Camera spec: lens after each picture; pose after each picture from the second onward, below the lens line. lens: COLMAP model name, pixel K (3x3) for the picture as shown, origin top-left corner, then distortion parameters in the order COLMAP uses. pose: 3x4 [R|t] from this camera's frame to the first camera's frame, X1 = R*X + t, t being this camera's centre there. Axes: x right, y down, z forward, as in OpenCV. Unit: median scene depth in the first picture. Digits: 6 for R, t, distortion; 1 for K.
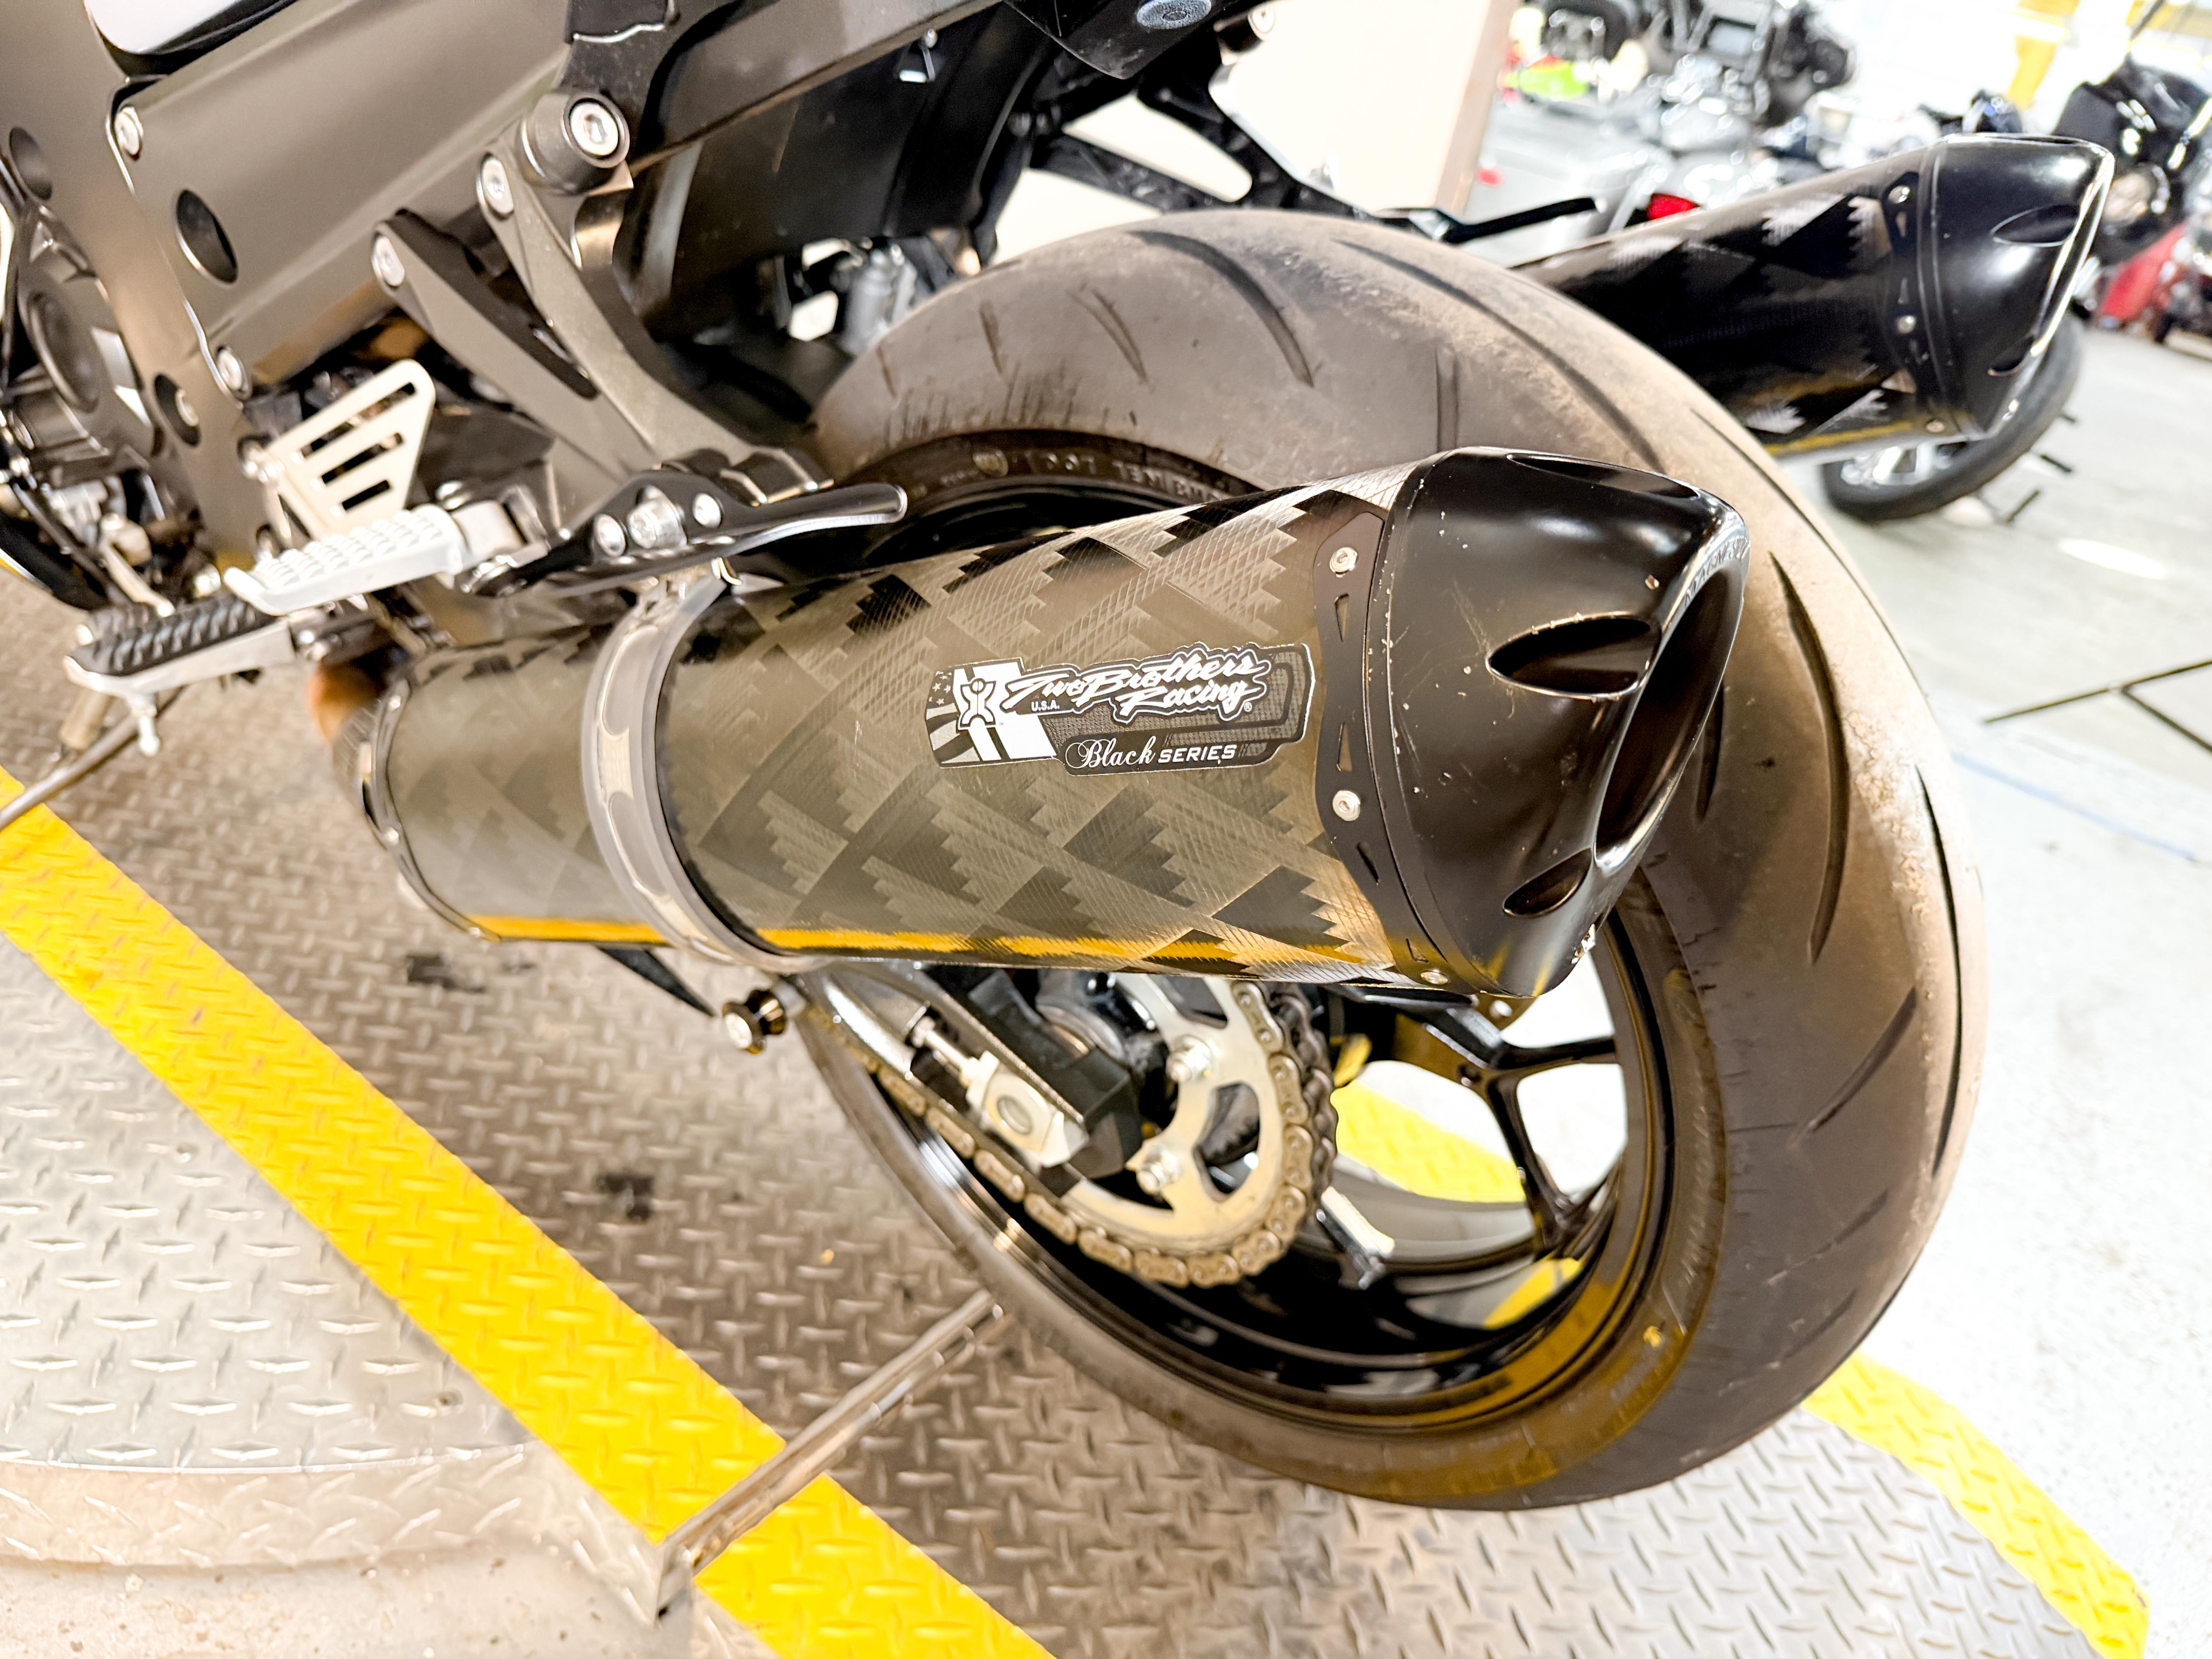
lens RADIAL K [[1555.0, 0, 1107.7], [0, 1555.0, 825.8], [0, 0, 1]] dist [0.002917, 0.001098]
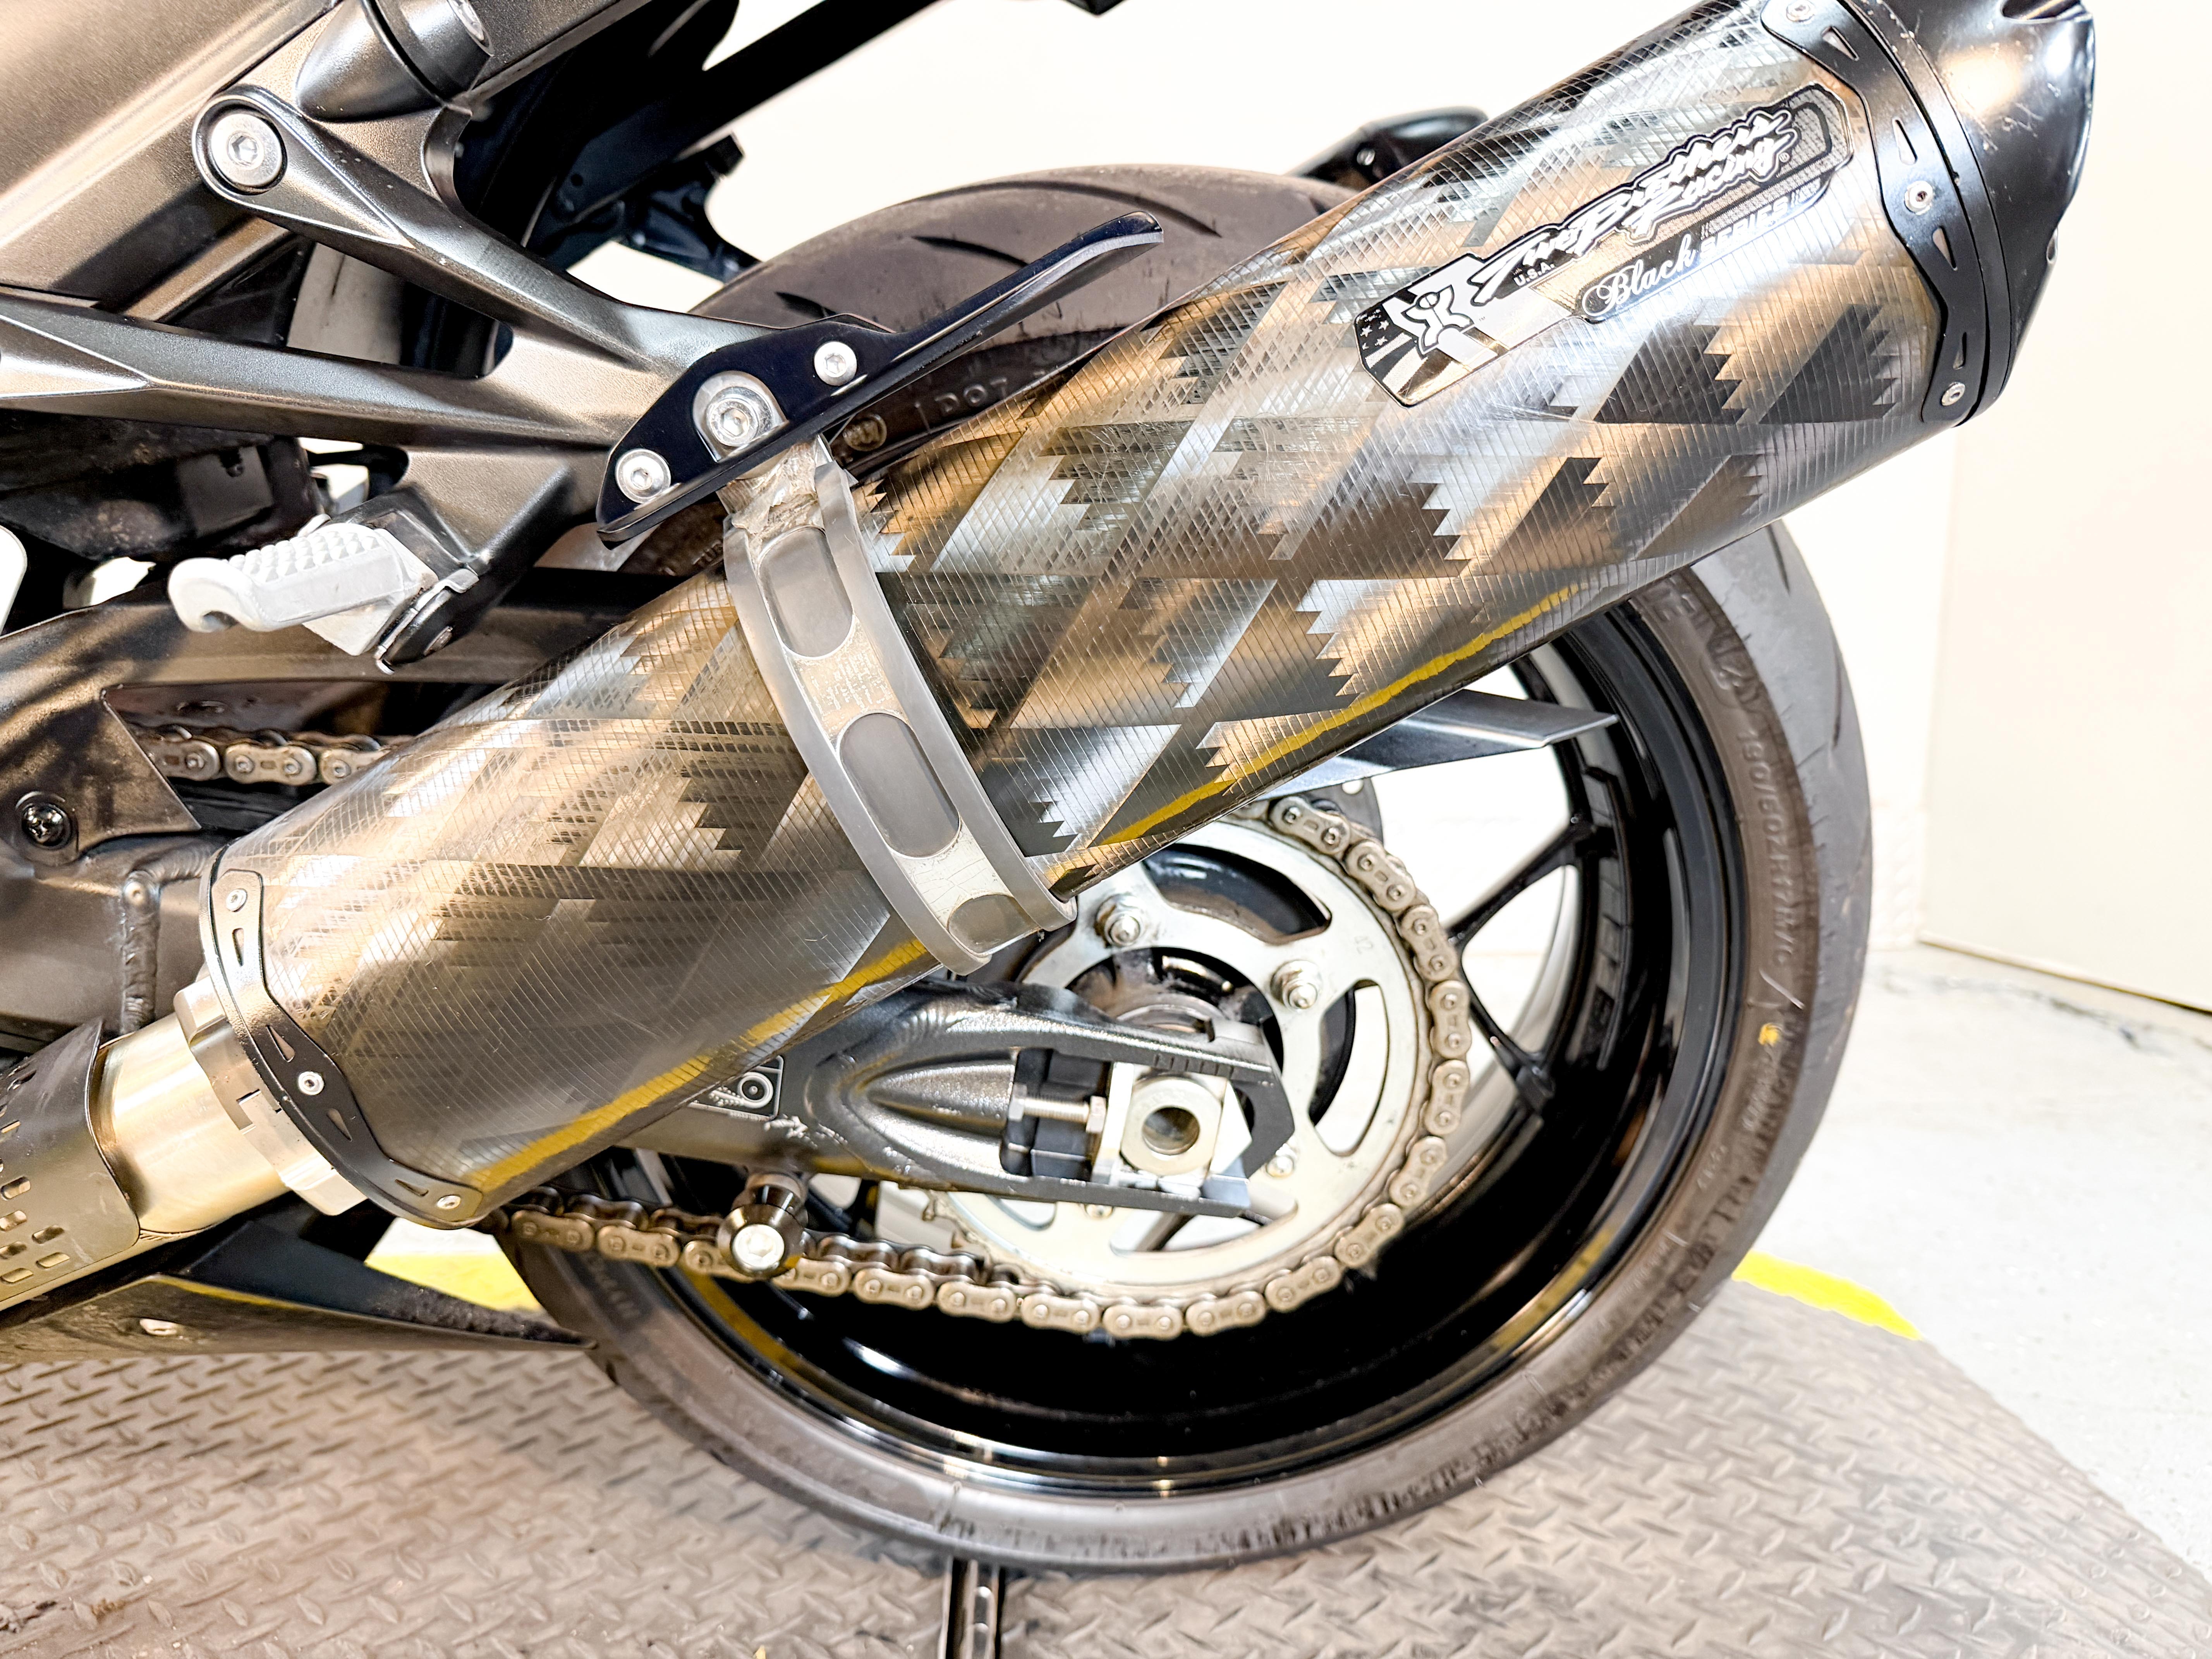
lens RADIAL K [[1553.4, 0, 1075.0], [0, 1553.4, 828.0], [0, 0, 1]] dist [-0.033357, 0.000869]
pose [[0.761297, -0.289464, 0.580205, -0.925698], [0.442717, 0.885829, -0.138957, 0.235329], [-0.473739, 0.362654, 0.802529, 0.524341]]
